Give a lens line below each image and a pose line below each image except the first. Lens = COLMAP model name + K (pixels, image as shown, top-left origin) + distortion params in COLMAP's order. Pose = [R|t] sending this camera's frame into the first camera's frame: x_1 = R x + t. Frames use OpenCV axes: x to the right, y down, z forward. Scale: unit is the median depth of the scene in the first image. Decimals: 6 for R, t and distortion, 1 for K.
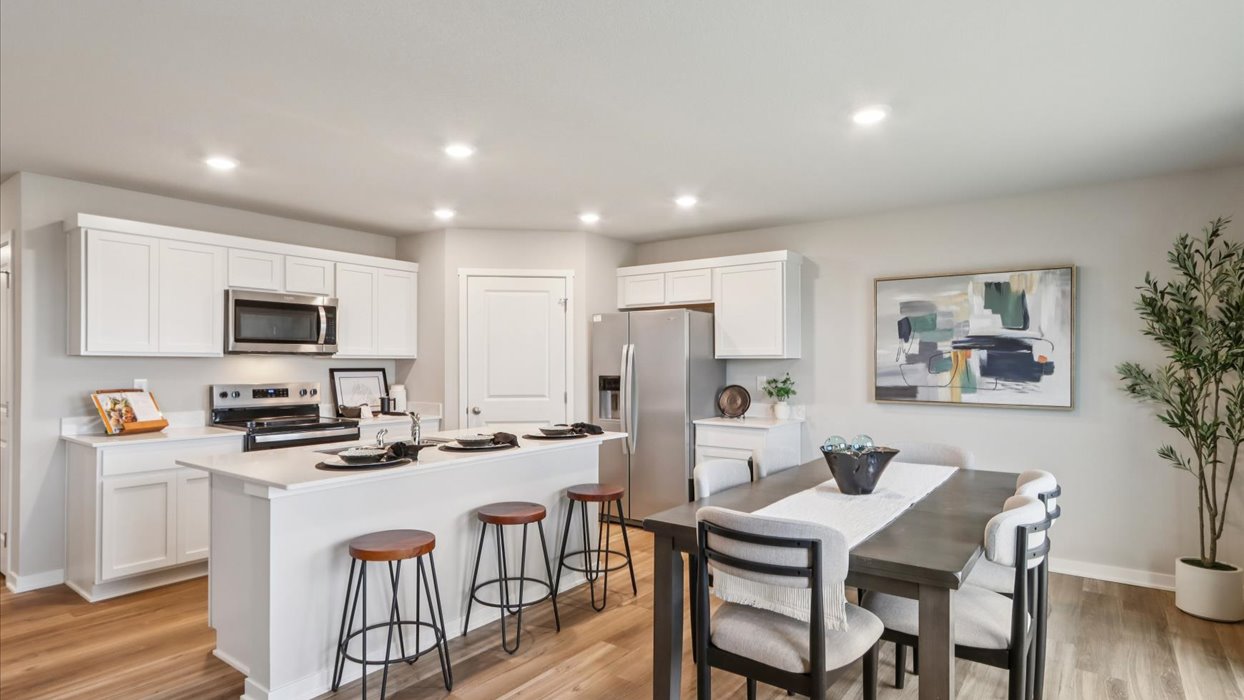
lens RADIAL K [[653.6, 0, 622.0], [0, 653.6, 350.0], [0, 0, 1]] dist [-0.000836, -0.000154]
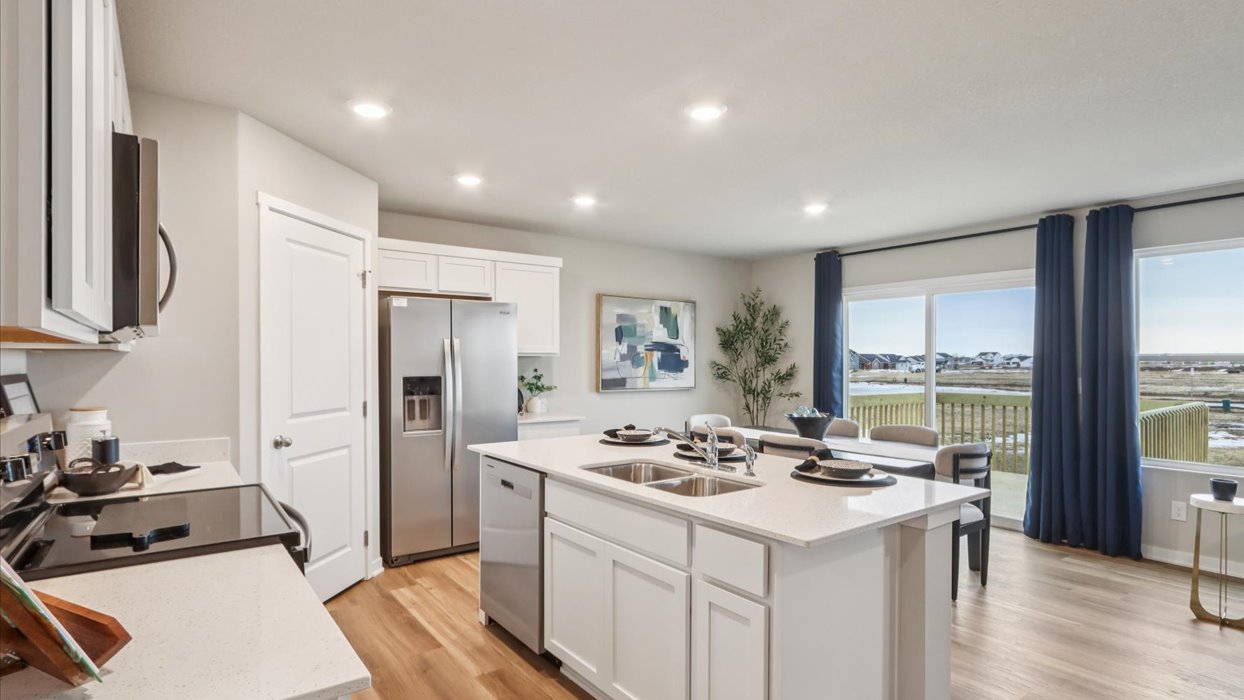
lens RADIAL K [[618.2, 0, 622.0], [0, 618.2, 350.0], [0, 0, 1]] dist [-0.062720, -0.000271]
pose [[0.283555, 0.013568, 0.958860, -0.779496], [-0.020791, 0.999752, -0.007998, 0.008791], [-0.958730, -0.017668, 0.283767, 0.659522]]
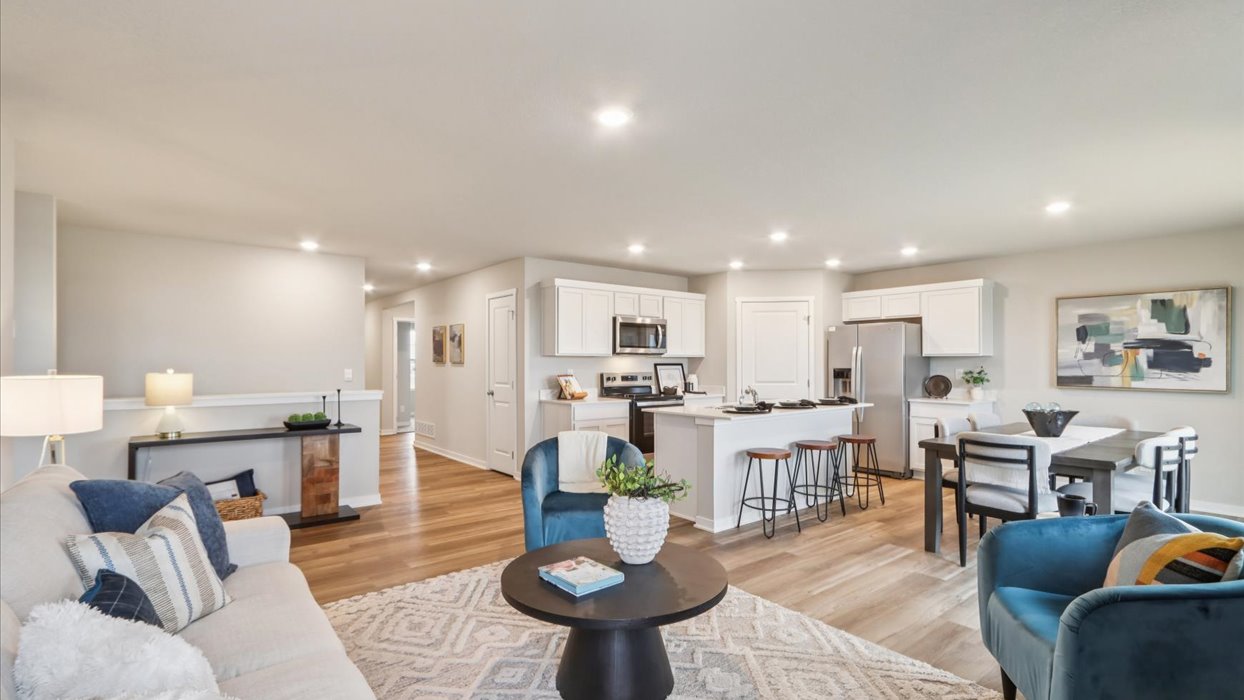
lens RADIAL K [[578.7, 0, 623.2], [0, 578.7, 356.0], [0, 0, 1]] dist [0.023111, -0.010941]
pose [[0.967980, -0.003607, -0.251001, -0.197386], [0.006203, 0.999935, 0.009551, -0.004118], [0.250950, -0.010803, 0.967940, -0.441777]]
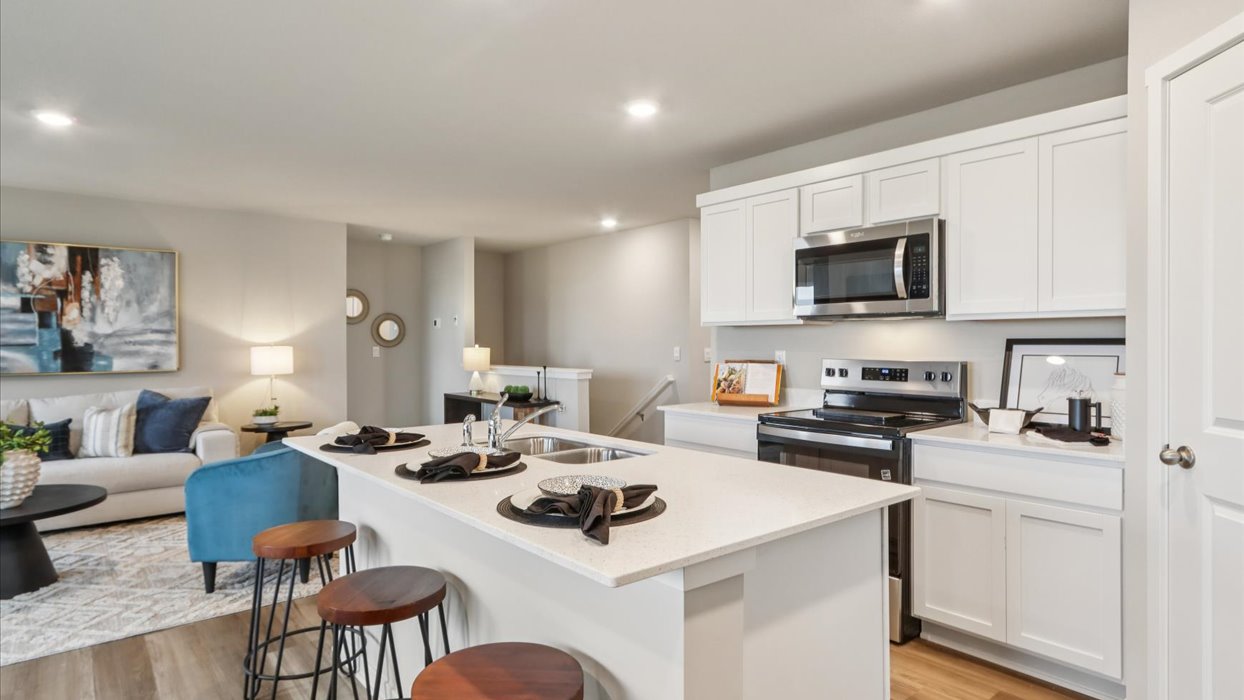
lens RADIAL K [[618.2, 0, 622.0], [0, 618.2, 350.0], [0, 0, 1]] dist [-0.062720, -0.000271]
pose [[-0.205454, 0.006504, -0.978645, 0.164250], [0.018310, 0.999828, 0.002801, 0.035383], [0.978495, -0.017344, -0.205538, 0.911892]]
